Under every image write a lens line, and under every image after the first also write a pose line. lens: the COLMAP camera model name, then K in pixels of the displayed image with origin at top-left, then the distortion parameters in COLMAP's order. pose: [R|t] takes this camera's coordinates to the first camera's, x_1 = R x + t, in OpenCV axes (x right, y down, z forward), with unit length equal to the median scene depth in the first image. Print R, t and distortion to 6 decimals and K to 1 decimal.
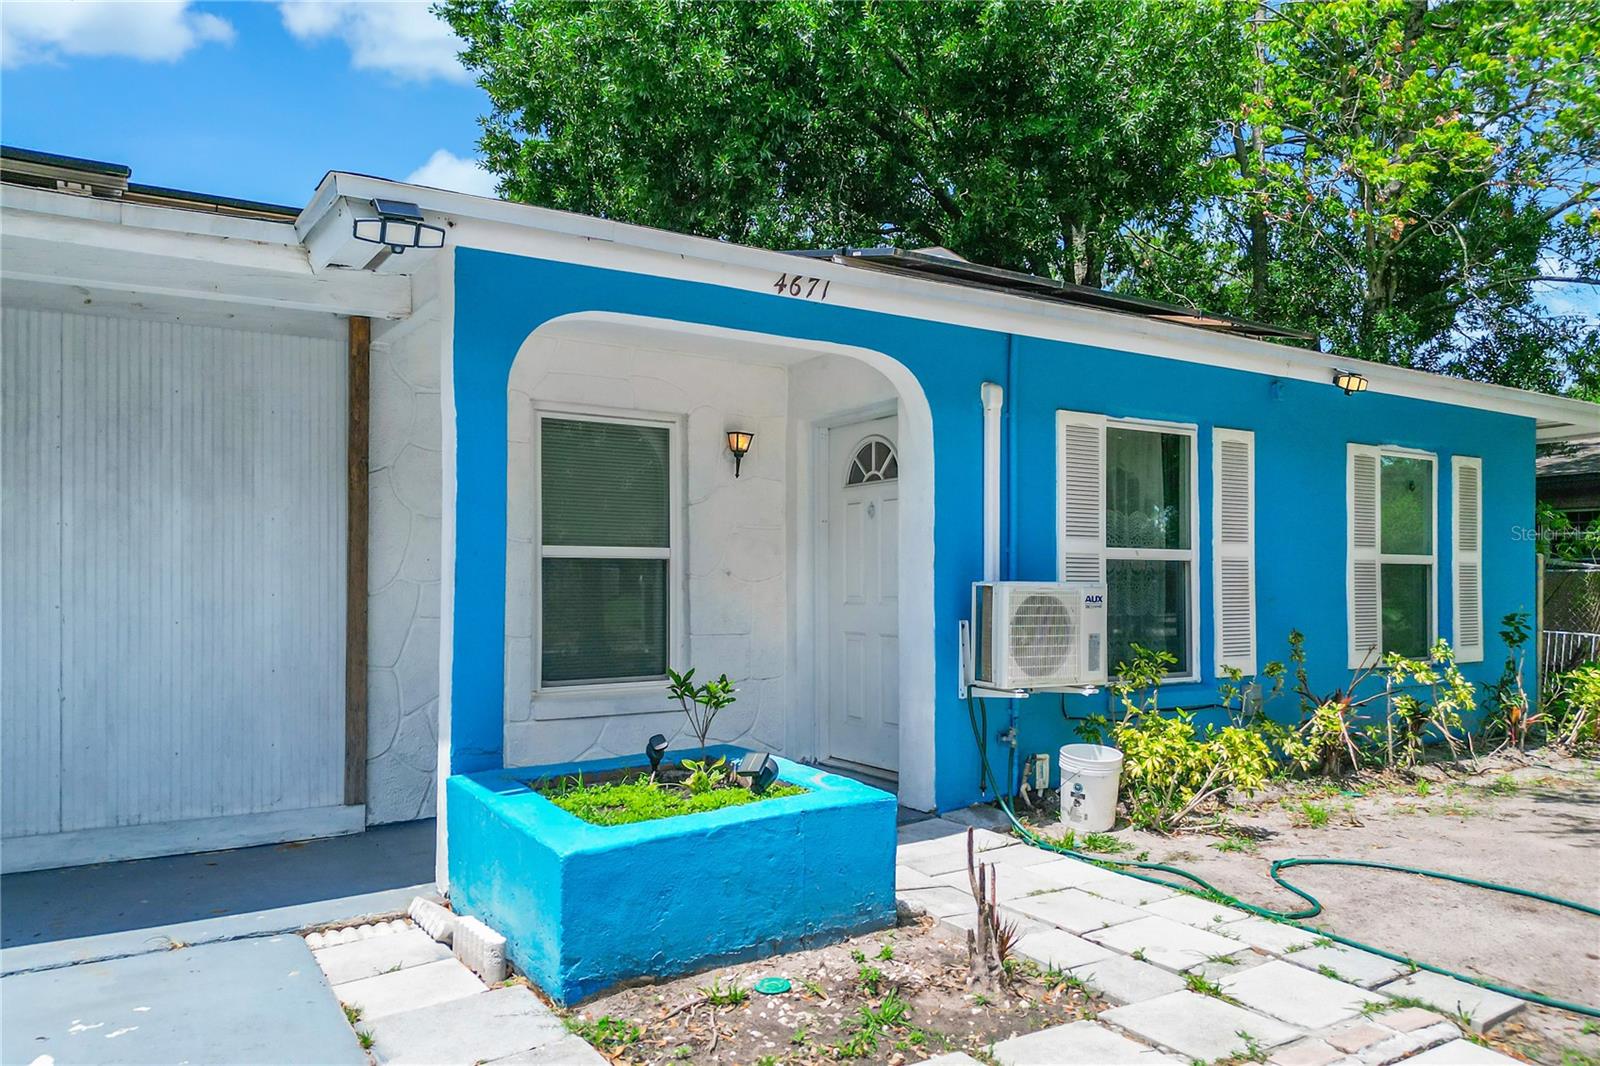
lens RADIAL K [[1125.9, 0, 817.0], [0, 1125.9, 572.6], [0, 0, 1]] dist [0.038206, -0.034556]
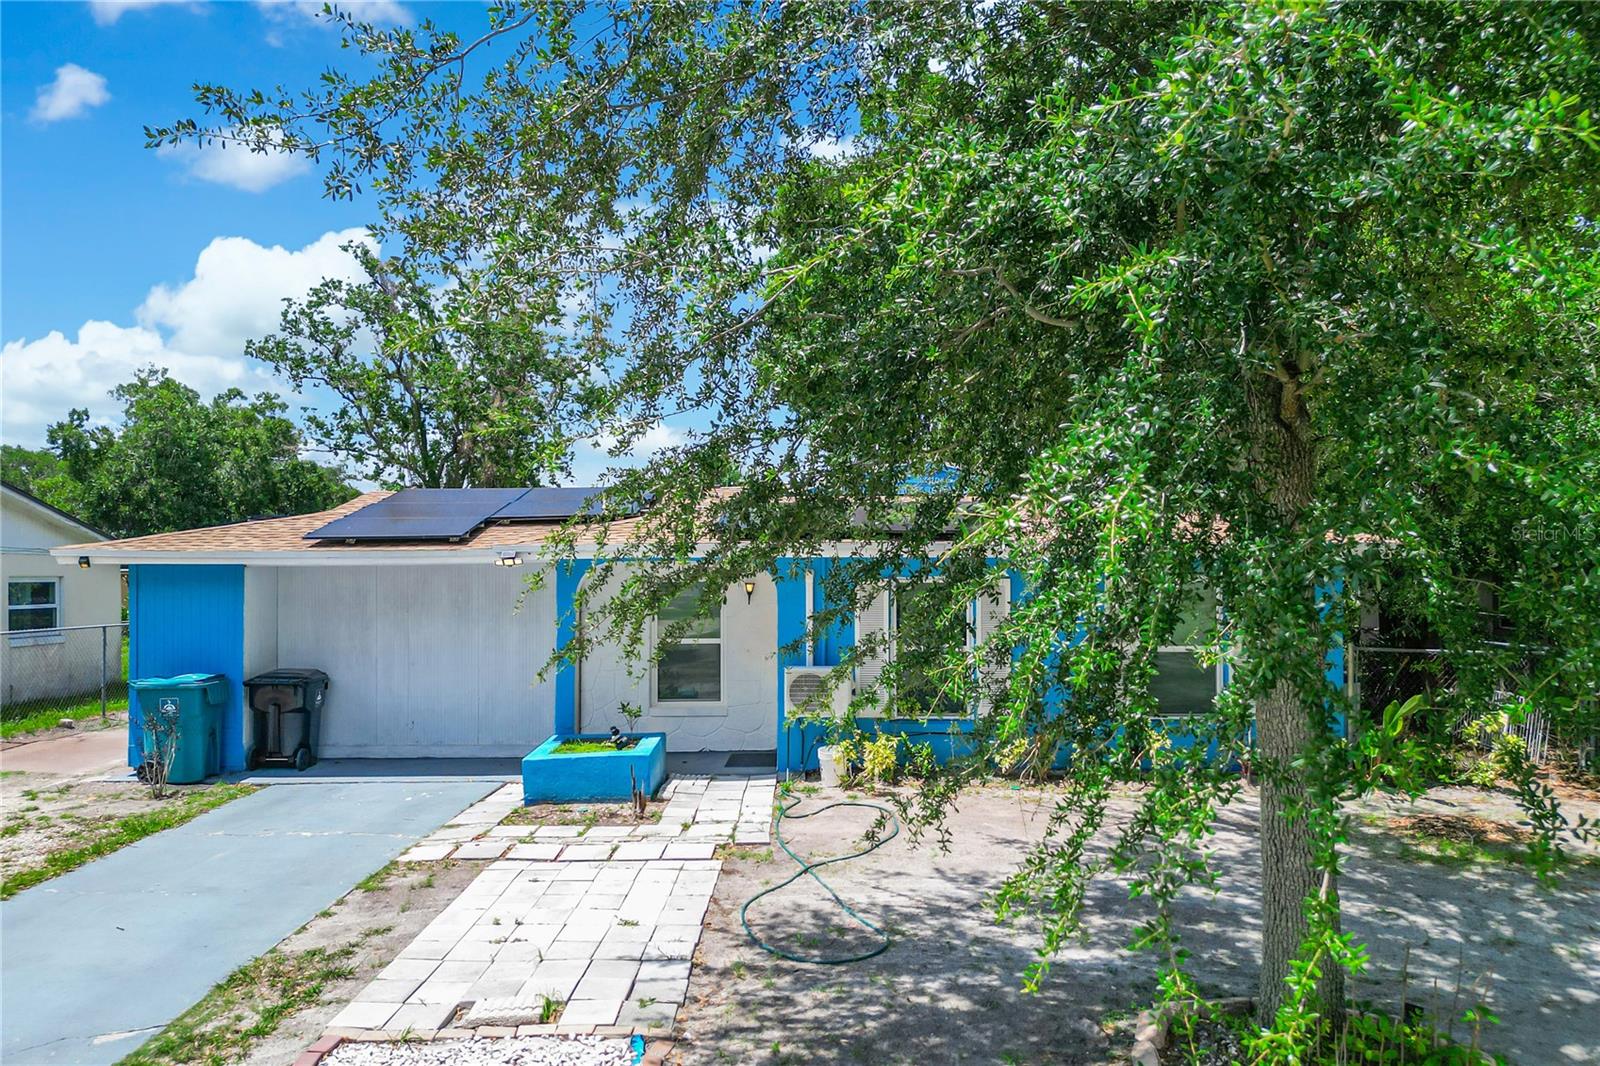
lens RADIAL K [[1125.9, 0, 858.7], [0, 1125.9, 563.3], [0, 0, 1]] dist [0.038206, -0.034556]
pose [[0.851056, -0.000569, -0.525074, 1.288353], [0.001970, 0.999996, 0.002108, -0.183147], [0.525071, -0.002829, 0.851054, -0.719085]]
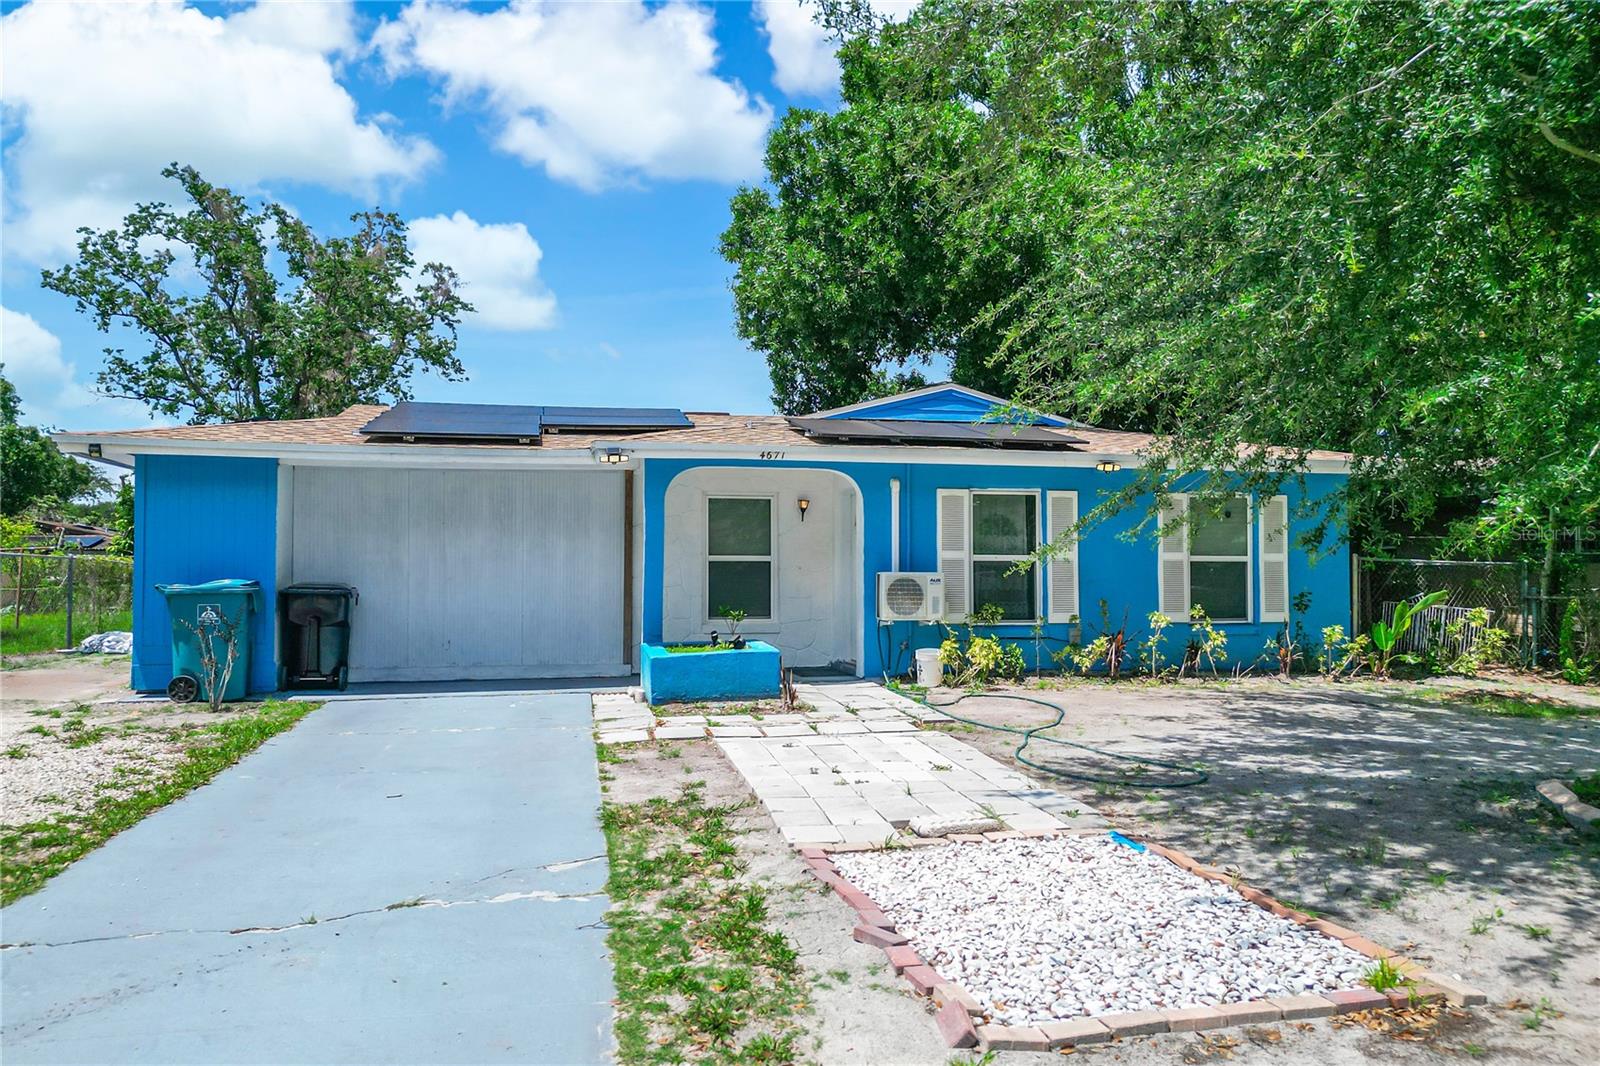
lens RADIAL K [[1125.9, 0, 833.0], [0, 1125.9, 535.5], [0, 0, 1]] dist [0.038206, -0.034556]
pose [[0.943587, -0.010737, -0.330951, 0.715282], [0.002791, 0.999697, -0.024475, -0.008954], [0.331113, 0.022170, 0.943331, -1.001785]]
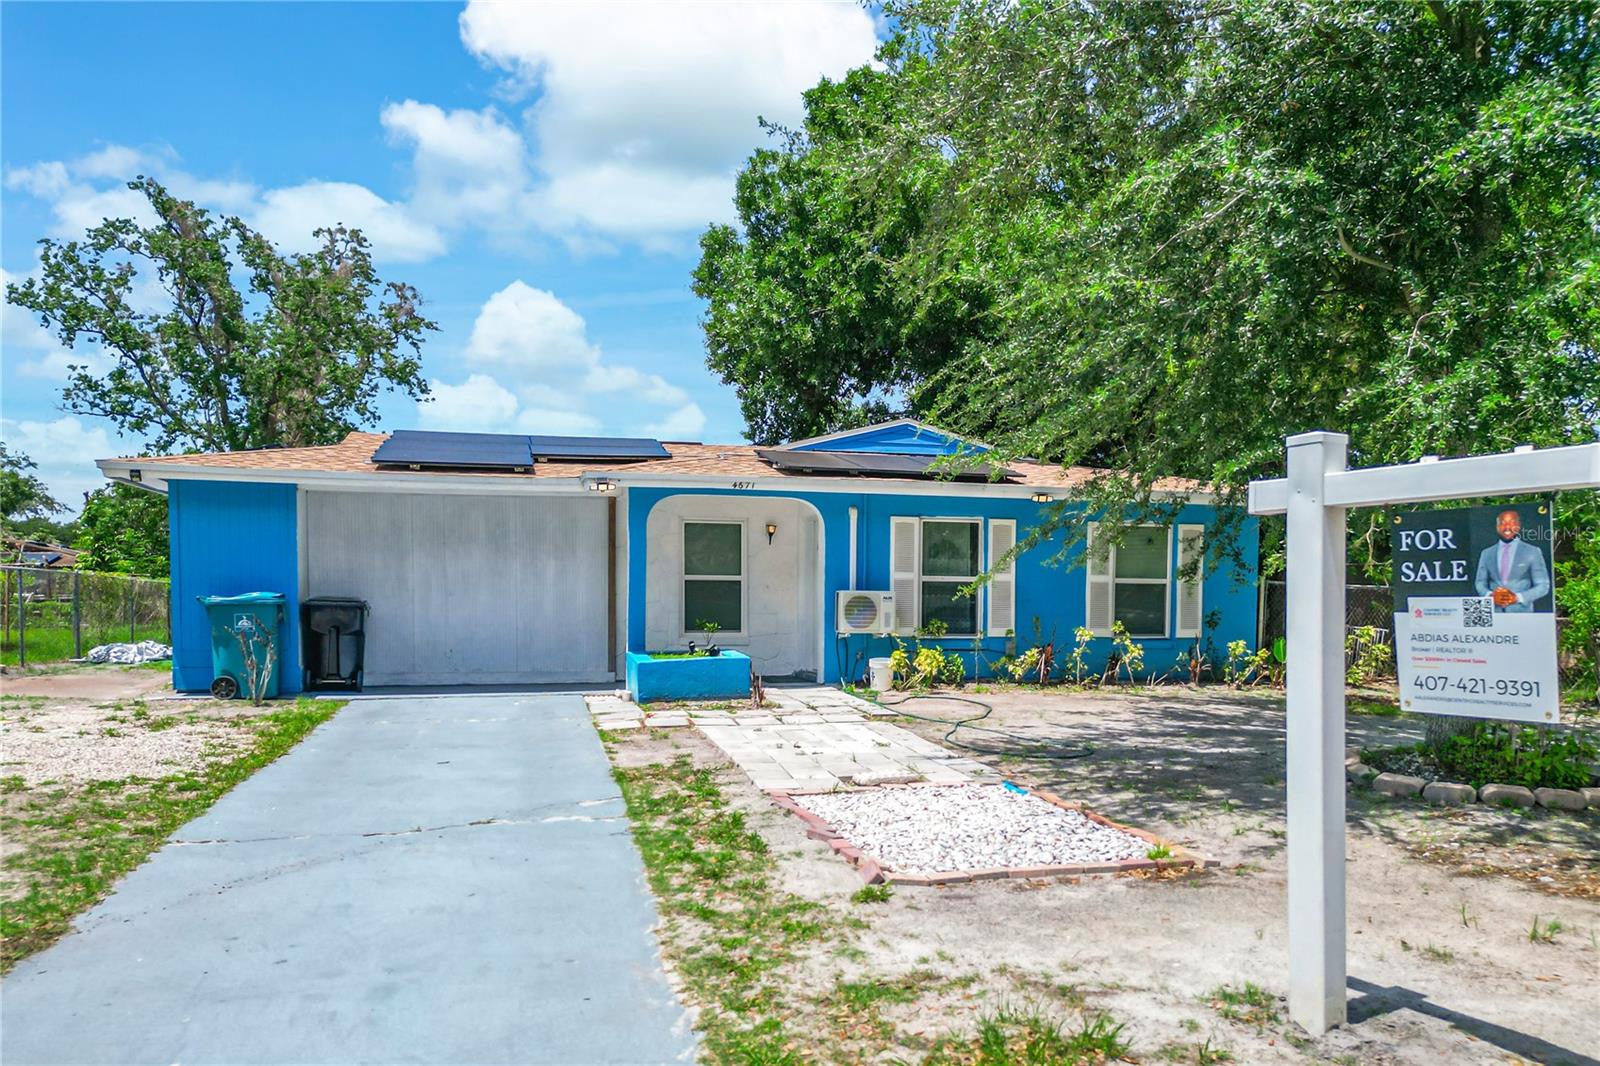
lens RADIAL K [[1162.1, 0, 846.8], [0, 1162.1, 652.9], [0, 0, 1]] dist [0.024874, -0.025166]
pose [[0.956193, 0.020003, -0.292052, 0.829218], [-0.003860, 0.998438, 0.055746, 0.002181], [0.292710, -0.052177, 0.954777, -1.309073]]
